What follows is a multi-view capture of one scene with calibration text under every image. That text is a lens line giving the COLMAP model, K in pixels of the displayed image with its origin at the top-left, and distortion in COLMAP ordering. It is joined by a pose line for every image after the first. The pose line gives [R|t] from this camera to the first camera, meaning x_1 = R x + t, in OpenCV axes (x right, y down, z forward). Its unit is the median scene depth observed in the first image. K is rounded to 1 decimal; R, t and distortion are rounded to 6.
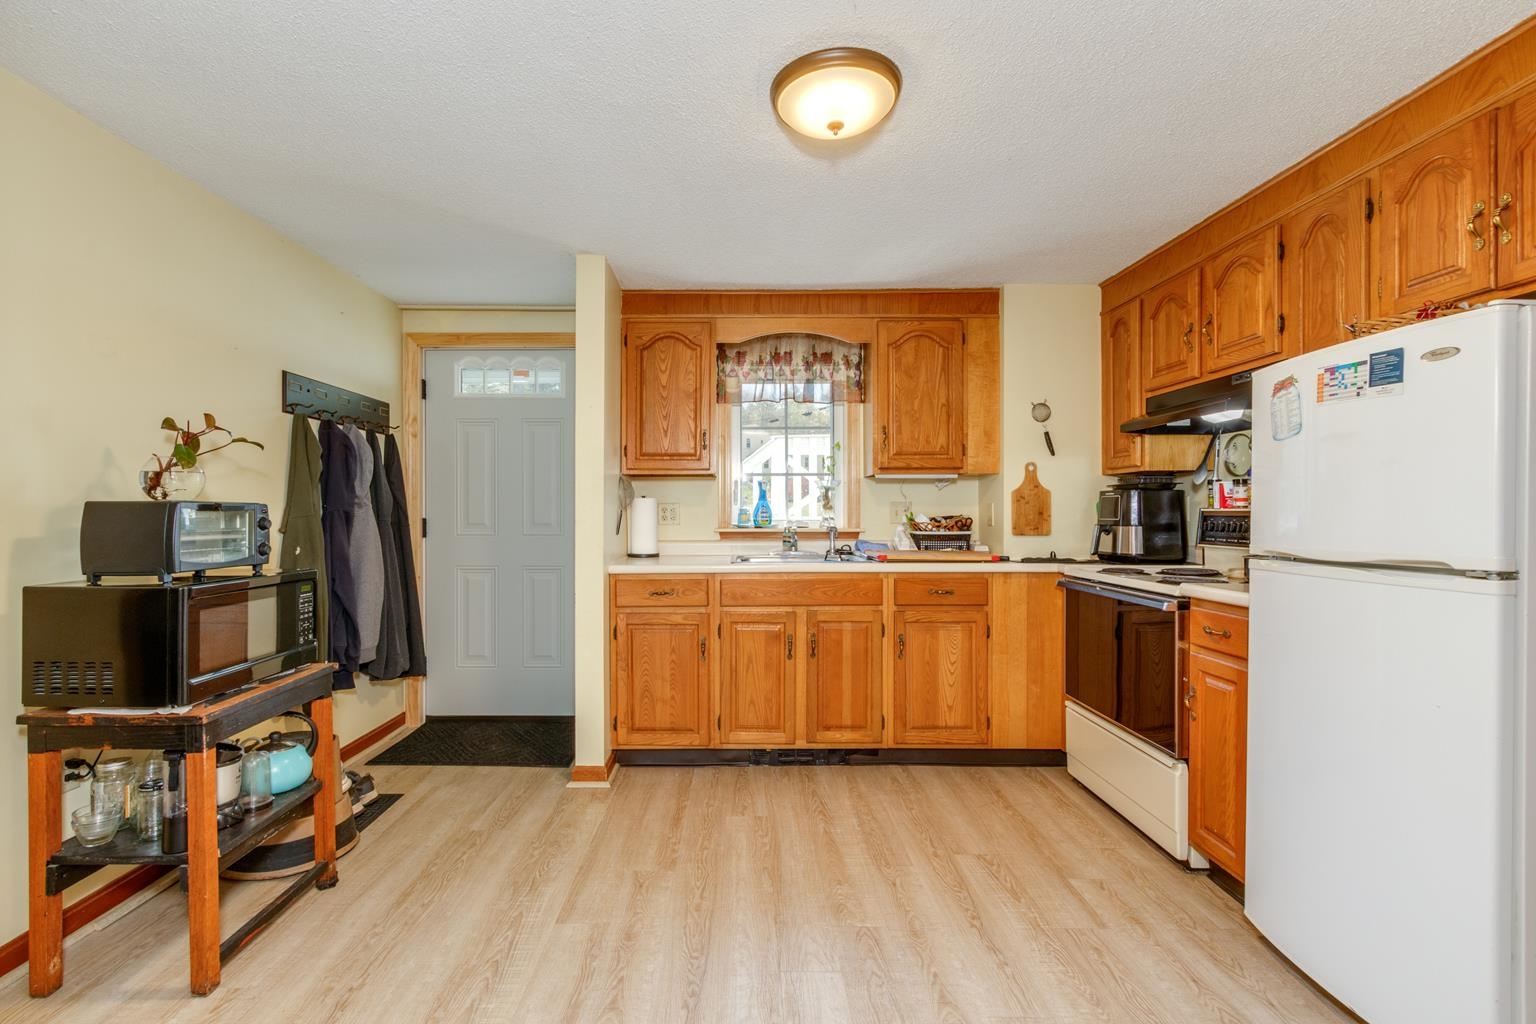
lens RADIAL K [[698.4, 0, 764.5], [0, 698.4, 514.4], [0, 0, 1]] dist [0.006707, -0.001883]
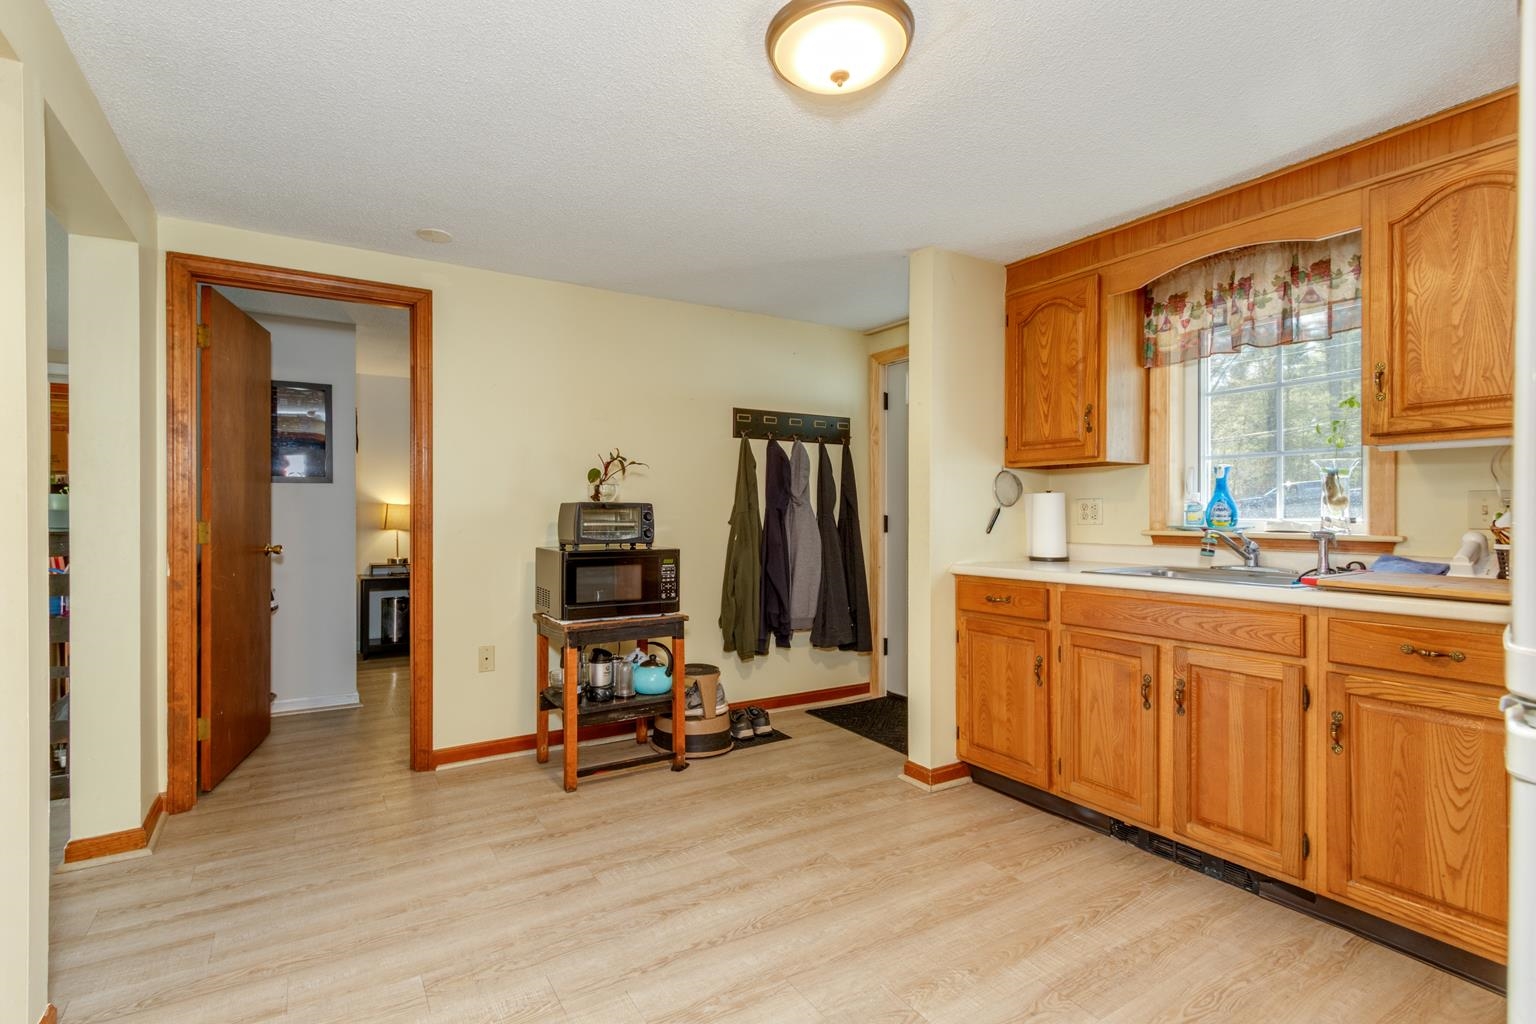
lens RADIAL K [[748.8, 0, 766.5], [0, 748.8, 509.0], [0, 0, 1]] dist [-0.000881, 0.000782]
pose [[0.494884, -0.002080, -0.868956, 0.508426], [-0.003639, 0.999983, -0.004466, 0.002018], [0.868951, 0.005372, 0.494869, 0.254372]]
